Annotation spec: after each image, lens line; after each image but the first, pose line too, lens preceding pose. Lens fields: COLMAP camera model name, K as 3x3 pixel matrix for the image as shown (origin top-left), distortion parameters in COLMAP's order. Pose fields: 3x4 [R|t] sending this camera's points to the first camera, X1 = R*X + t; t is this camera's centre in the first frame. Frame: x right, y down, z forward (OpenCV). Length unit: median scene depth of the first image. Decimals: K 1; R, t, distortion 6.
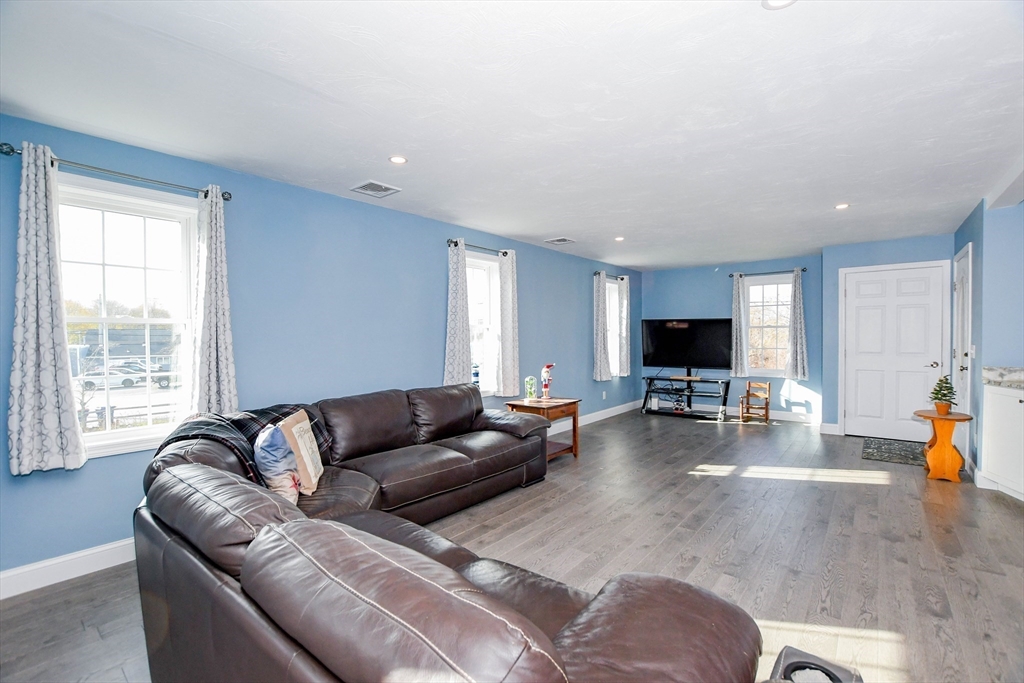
lens RADIAL K [[451.2, 0, 513.1], [0, 451.2, 344.3], [0, 0, 1]] dist [-0.012391, -0.005157]
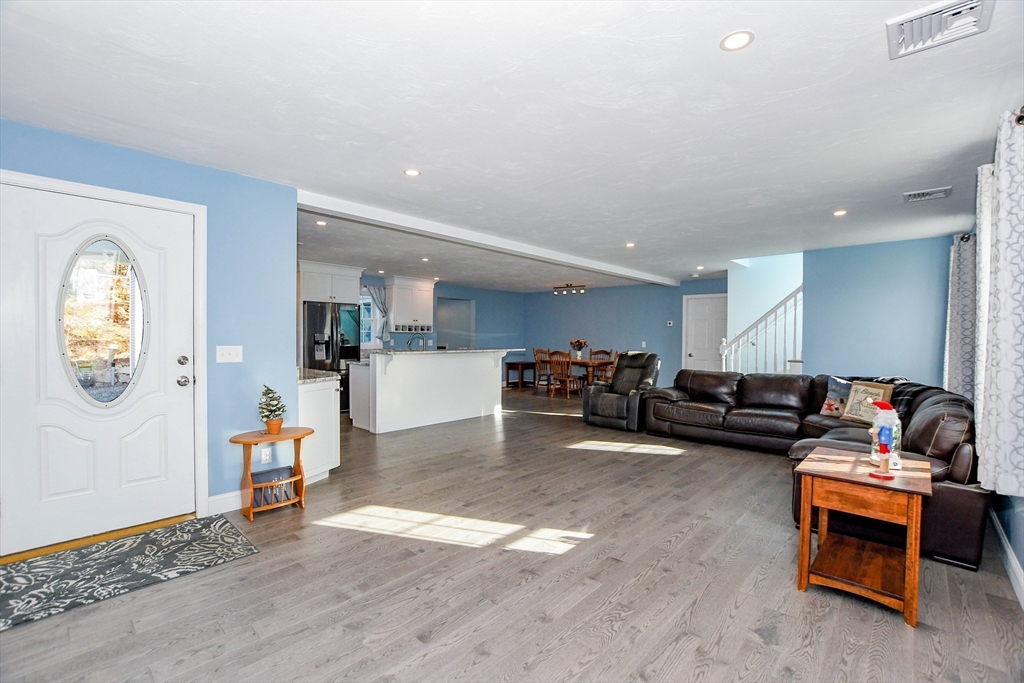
lens RADIAL K [[451.2, 0, 511.9], [0, 451.2, 342.7], [0, 0, 1]] dist [-0.012391, -0.005157]
pose [[-0.998143, -0.002995, 0.060833, 0.575775], [-0.001120, 0.999524, 0.030837, -0.032573], [-0.060897, 0.030711, -0.997671, 2.044853]]
